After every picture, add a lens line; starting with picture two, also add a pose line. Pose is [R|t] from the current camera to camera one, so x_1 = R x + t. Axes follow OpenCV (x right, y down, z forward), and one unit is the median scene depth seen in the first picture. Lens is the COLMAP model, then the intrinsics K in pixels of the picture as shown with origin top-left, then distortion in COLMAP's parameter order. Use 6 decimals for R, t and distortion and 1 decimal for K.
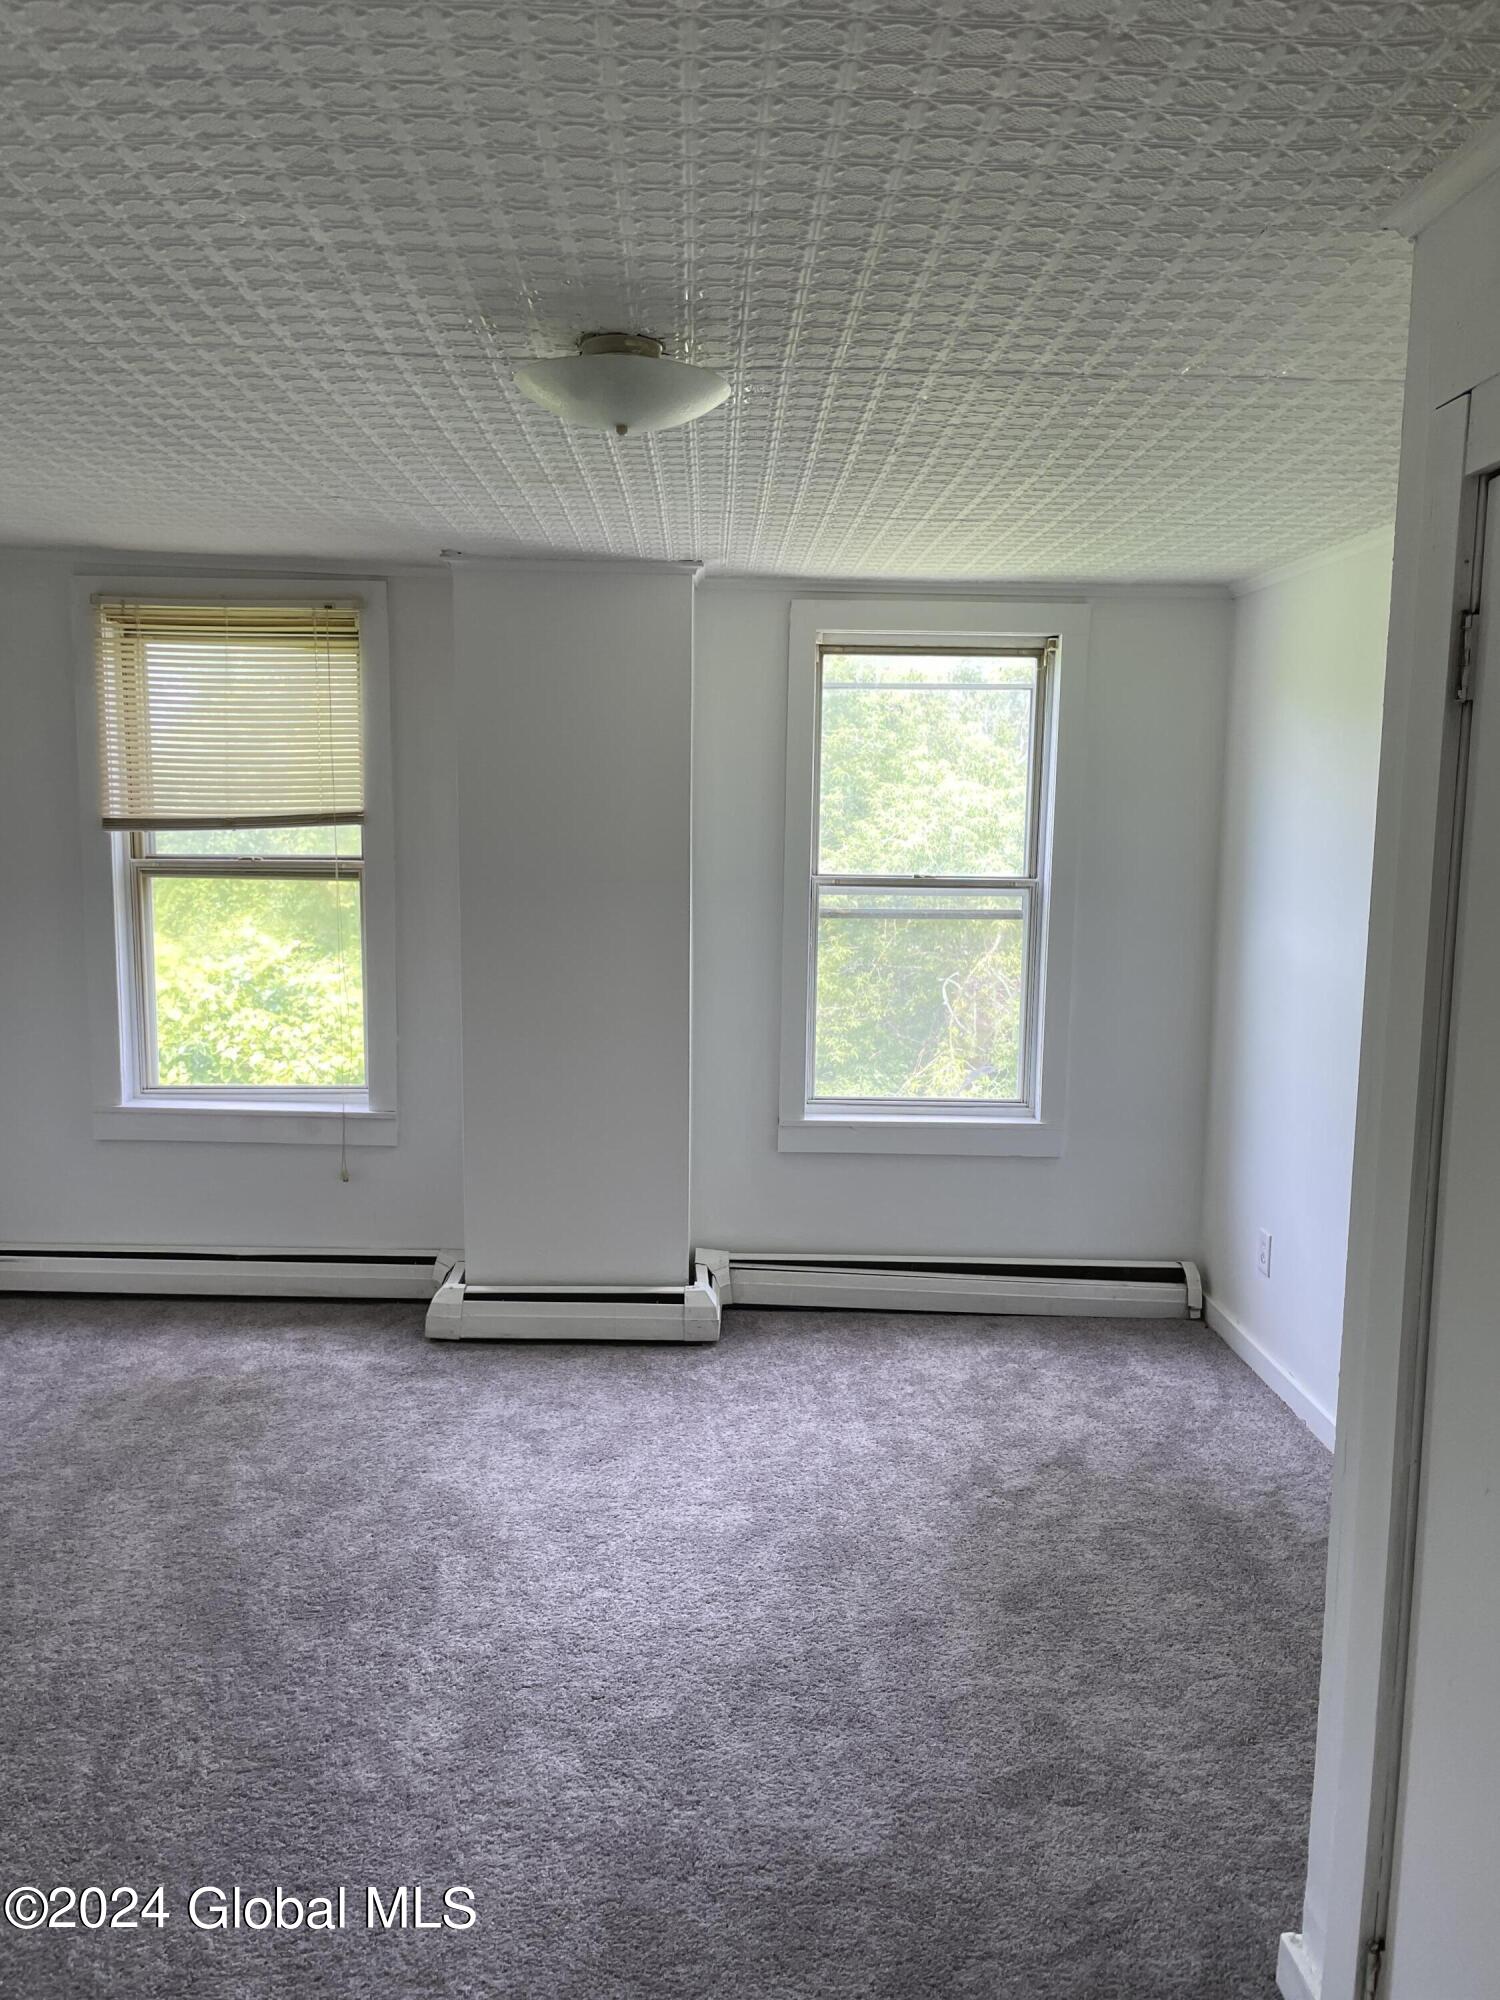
lens RADIAL K [[1511.1, 0, 750.0], [0, 1511.1, 1000.0], [0, 0, 1]] dist [0.087559, -0.126829]
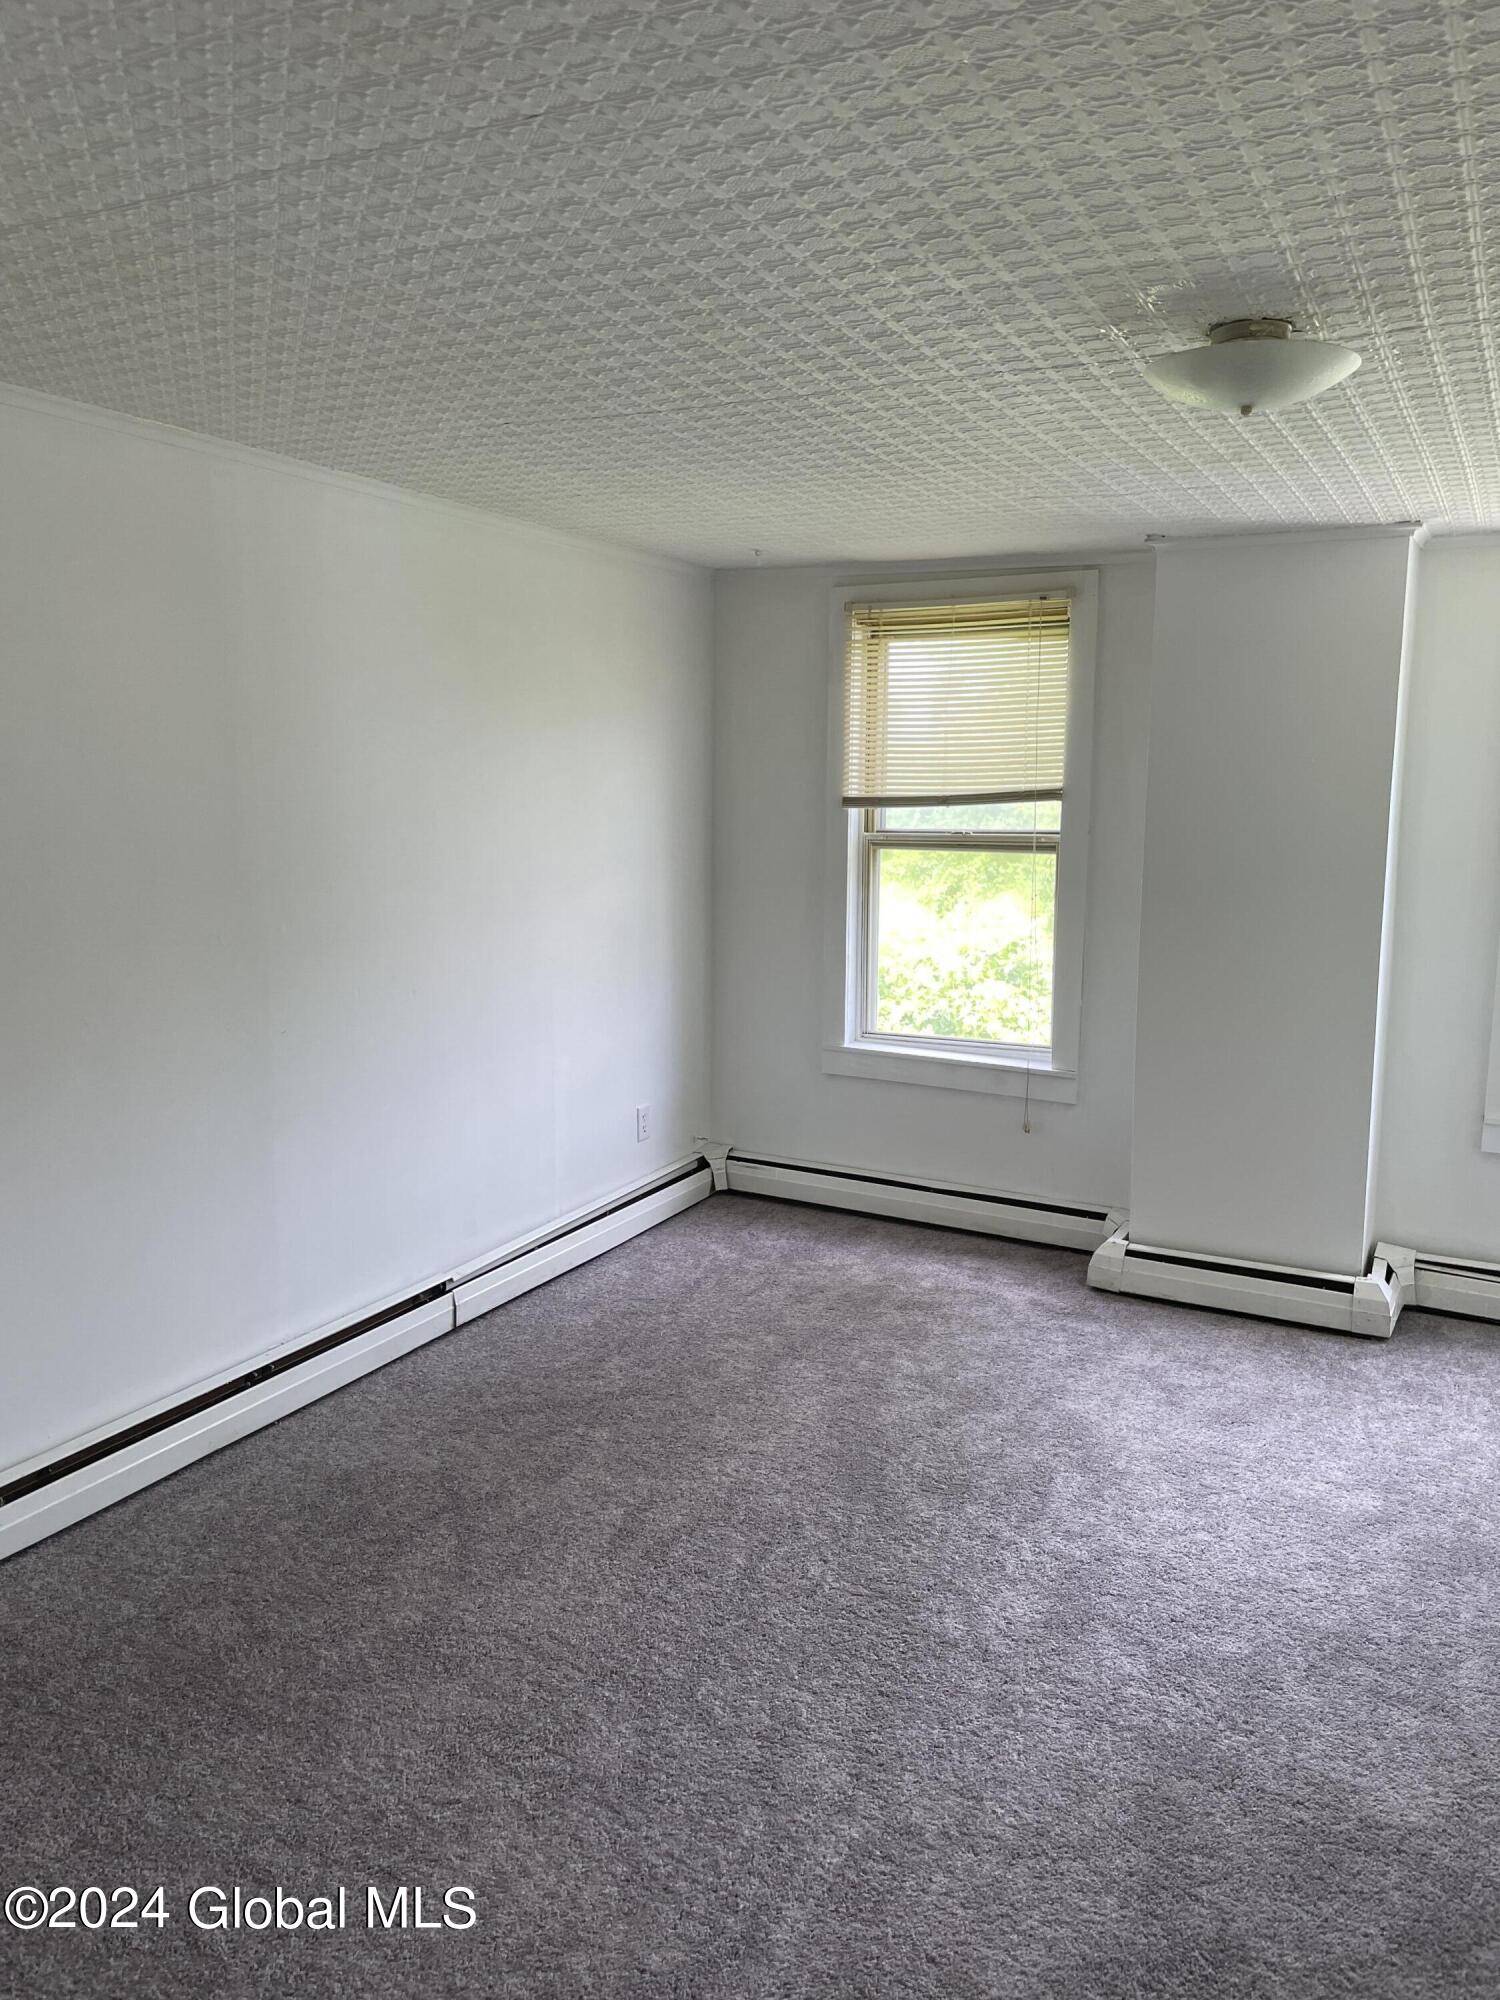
lens RADIAL K [[1511.1, 0, 750.0], [0, 1511.1, 1000.0], [0, 0, 1]] dist [0.087559, -0.126829]
pose [[0.877611, 0.060724, -0.475512, 0.103933], [-0.056877, 0.998128, 0.022490, 0.019349], [0.475987, 0.007308, 0.879422, -0.062106]]
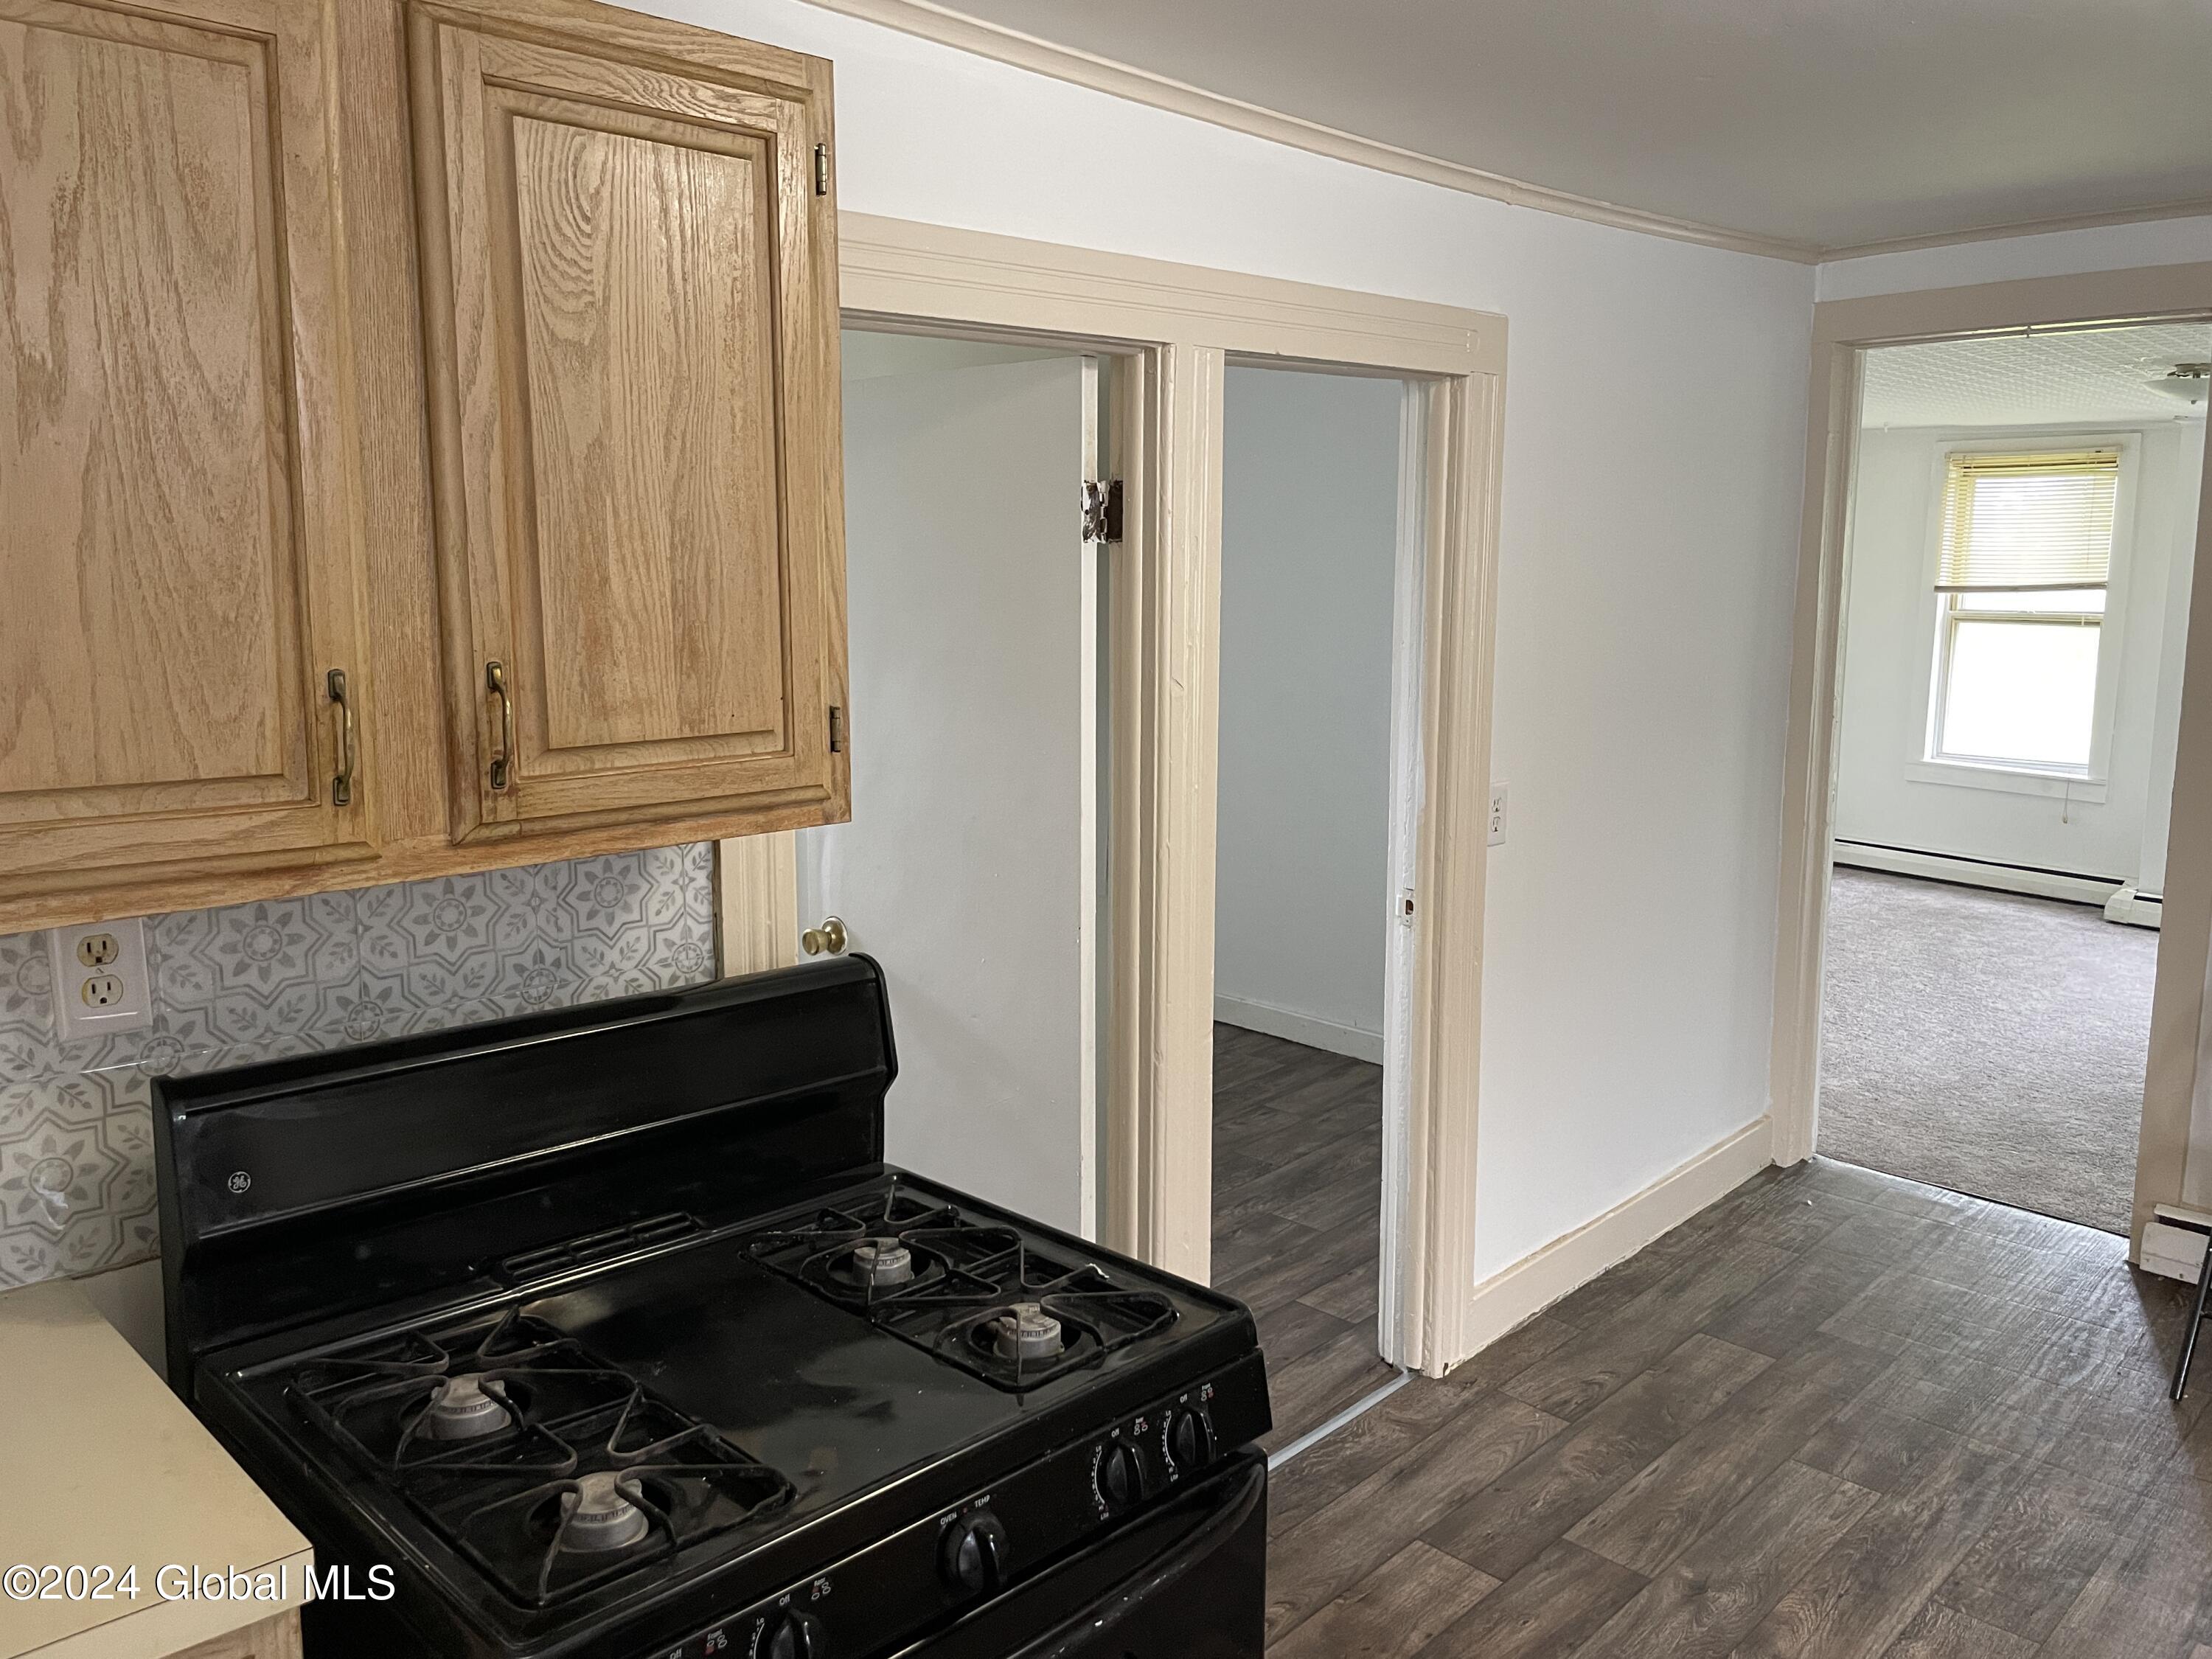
lens RADIAL K [[1671.3, 0, 1112.8], [0, 1671.3, 777.1], [0, 0, 1]] dist [0.087559, -0.126829]
pose [[0.660697, 0.094935, -0.744625, 0.568358], [-0.111878, 0.993345, 0.027377, 0.206958], [0.742269, 0.065219, 0.666921, -1.320840]]
